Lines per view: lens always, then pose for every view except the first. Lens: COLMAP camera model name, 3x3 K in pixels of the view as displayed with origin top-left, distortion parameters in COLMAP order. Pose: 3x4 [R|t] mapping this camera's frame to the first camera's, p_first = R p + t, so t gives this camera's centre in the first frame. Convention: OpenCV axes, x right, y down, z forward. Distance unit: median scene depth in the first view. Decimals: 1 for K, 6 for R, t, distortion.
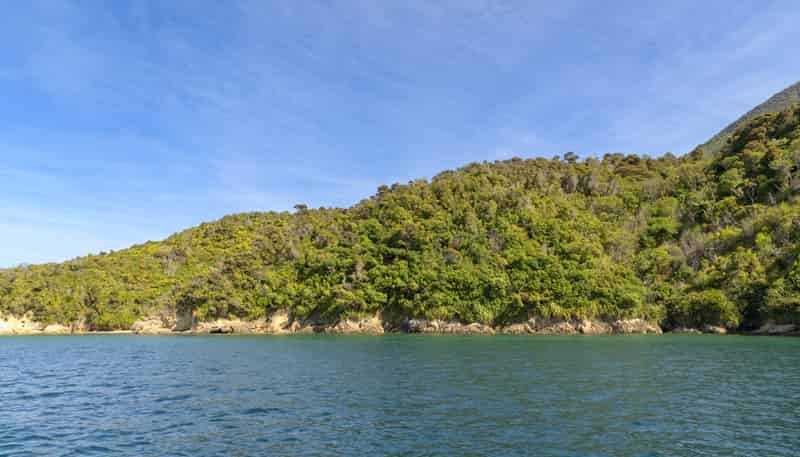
lens RADIAL K [[537.1, 0, 399.7], [0, 537.1, 228.1], [0, 0, 1]] dist [-0.001006, 0.003248]
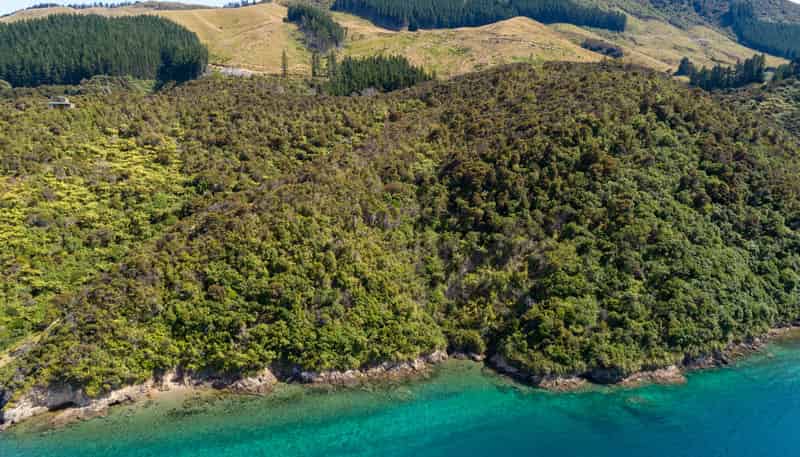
lens RADIAL K [[537.1, 0, 399.0], [0, 537.1, 230.2], [0, 0, 1]] dist [-0.001006, 0.003248]
pose [[0.788632, -0.118276, 0.603382, -0.519498], [-0.115876, 0.935151, 0.334762, -0.602877], [-0.603848, -0.333922, 0.723784, -0.042774]]
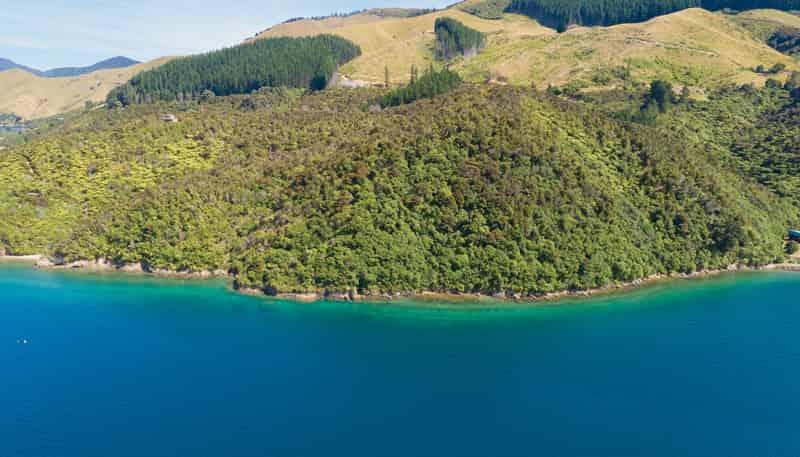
lens RADIAL K [[537.1, 0, 397.3], [0, 537.1, 229.4], [0, 0, 1]] dist [-0.001006, 0.003248]
pose [[0.974642, -0.037424, 0.220618, 0.611306], [-0.052854, 0.919518, 0.389479, -1.075403], [-0.217438, -0.391263, 0.894222, -1.589229]]
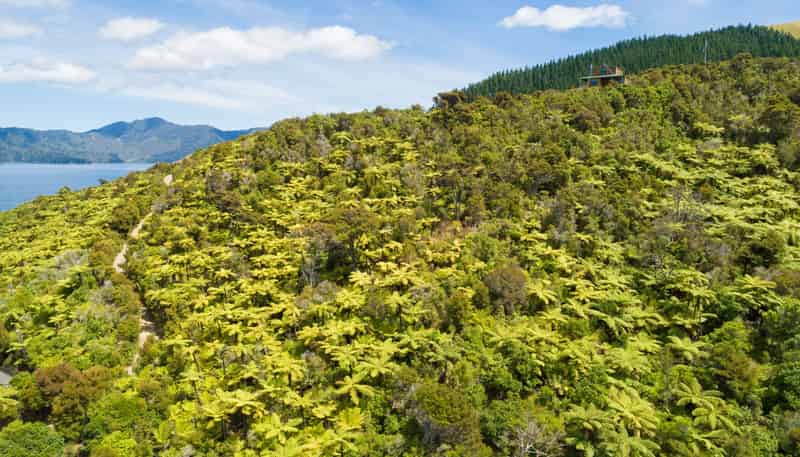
lens RADIAL K [[537.1, 0, 394.8], [0, 537.1, 226.2], [0, 0, 1]] dist [-0.001006, 0.003248]
pose [[0.963110, 0.056813, -0.263041, -0.302704], [0.021727, 0.957854, 0.286434, -0.168654], [0.268228, -0.281583, 0.921284, 1.592255]]
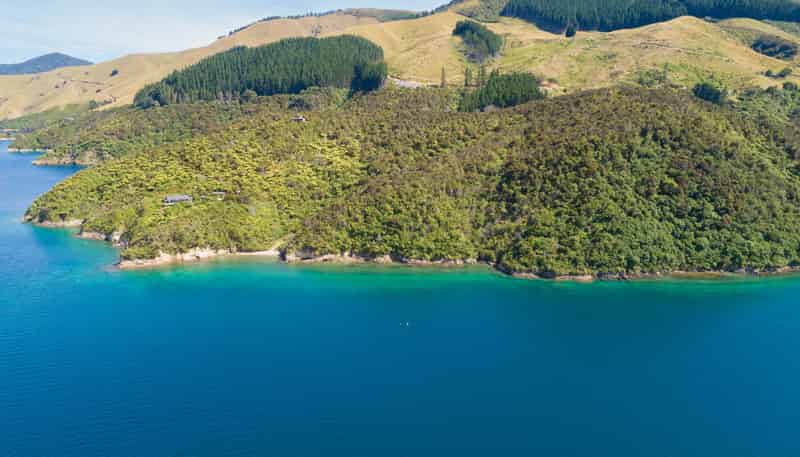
lens RADIAL K [[537.1, 0, 398.3], [0, 537.1, 229.4], [0, 0, 1]] dist [-0.001006, 0.003248]
pose [[0.943223, -0.060633, 0.326580, -0.883925], [-0.073342, 0.920915, 0.382802, -1.022032], [-0.323963, -0.385019, 0.864181, -1.398004]]
